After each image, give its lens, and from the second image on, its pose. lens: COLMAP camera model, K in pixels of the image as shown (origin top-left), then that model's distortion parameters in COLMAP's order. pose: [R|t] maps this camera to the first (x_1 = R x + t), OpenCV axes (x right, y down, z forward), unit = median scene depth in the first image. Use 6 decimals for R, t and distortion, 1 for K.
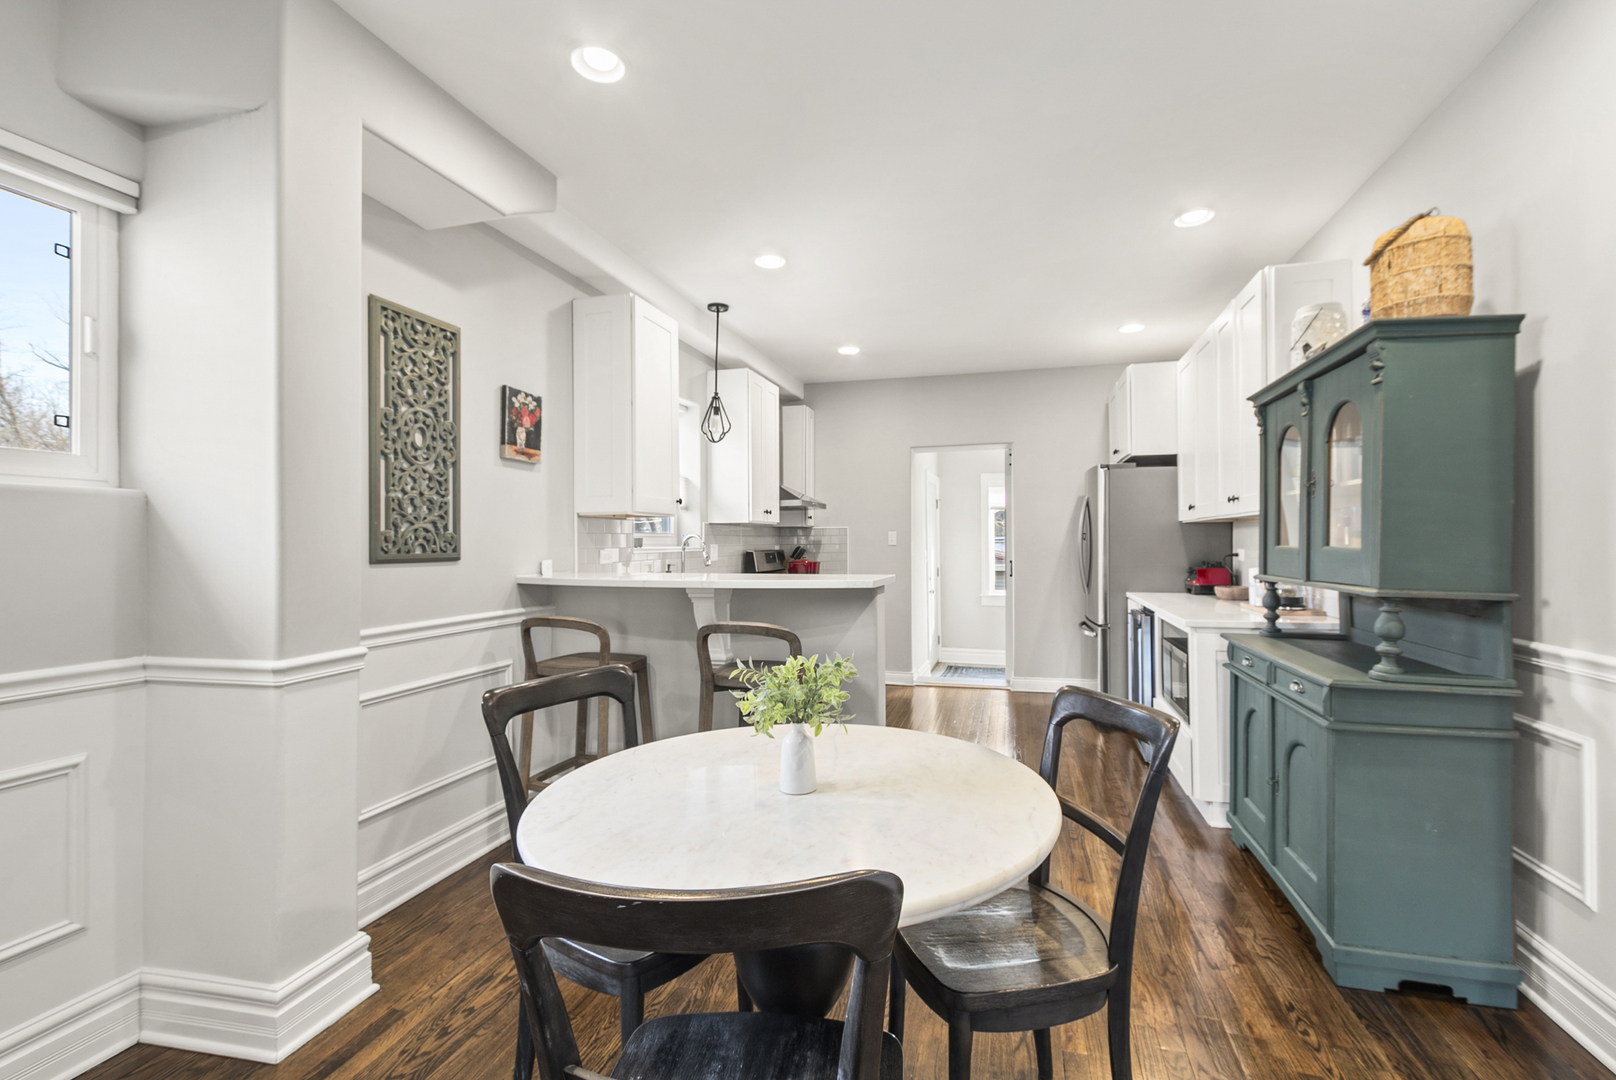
lens RADIAL K [[723.6, 0, 808.0], [0, 723.6, 540.0], [0, 0, 1]] dist [-0.001911, -0.000248]
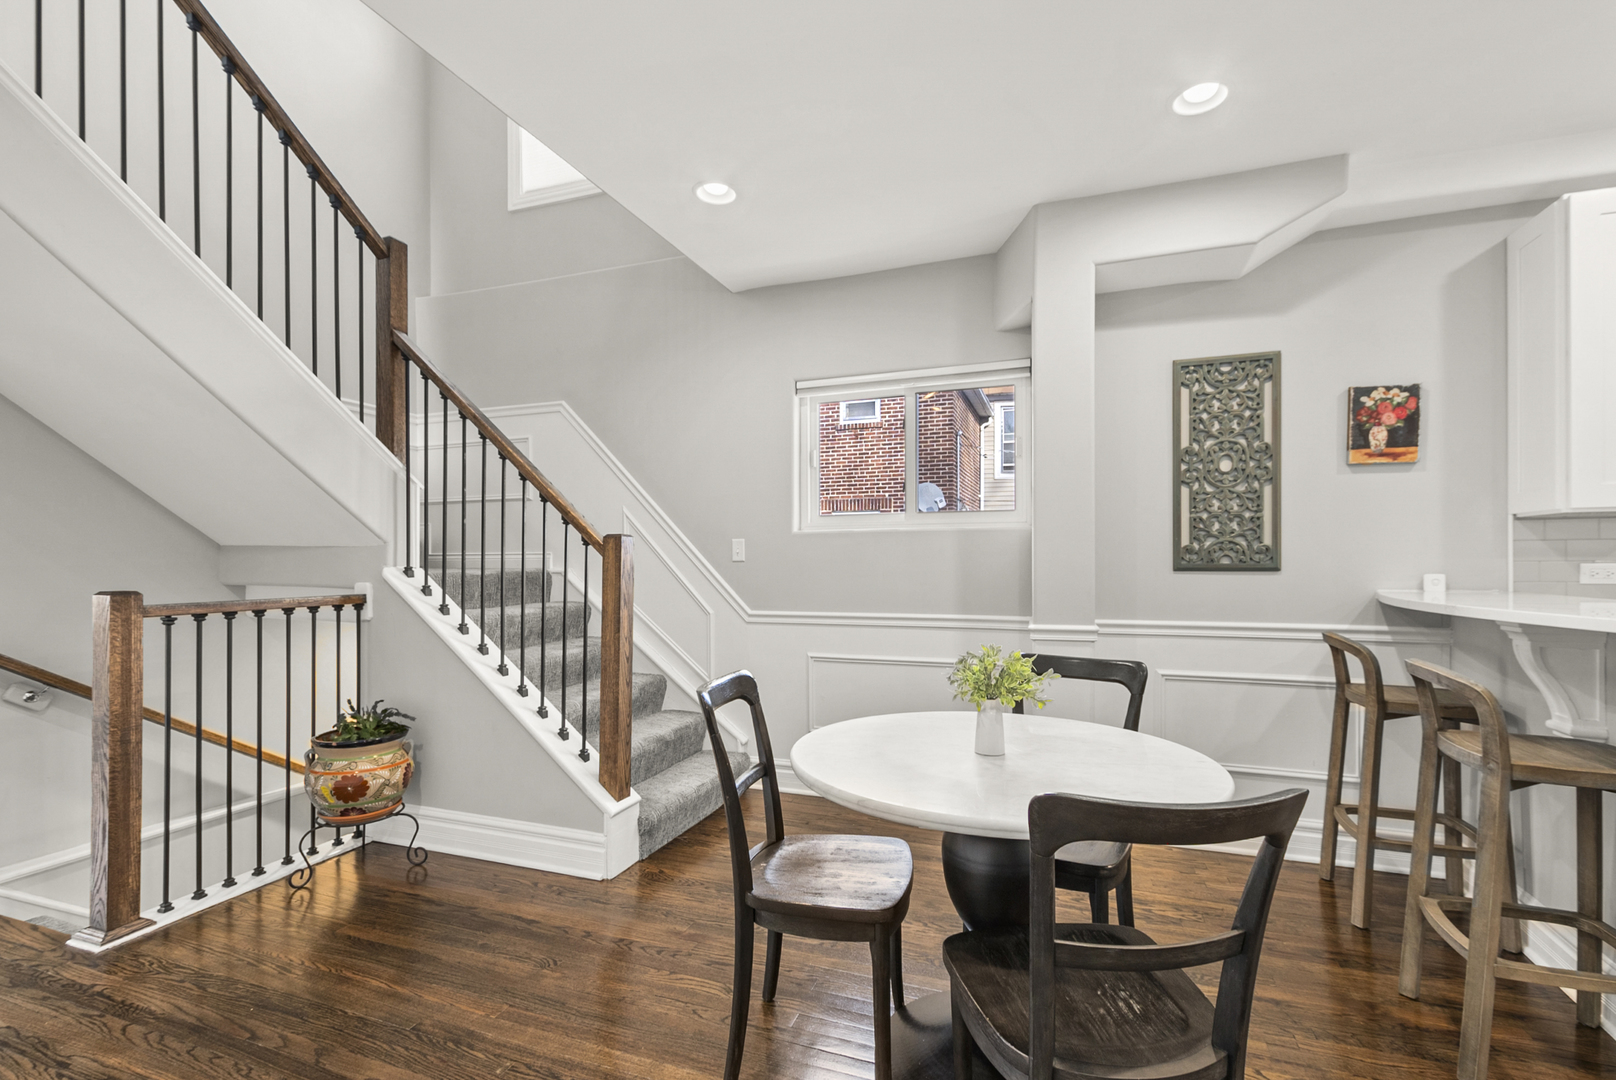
lens RADIAL K [[705.0, 0, 812.6], [0, 705.0, 556.5], [0, 0, 1]] dist [-0.000248, 0.000034]
pose [[-0.074121, 0.004924, -0.997237, 0.546295], [0.007389, 0.999963, 0.004389, -0.001727], [0.997222, -0.007043, -0.074154, 0.360679]]
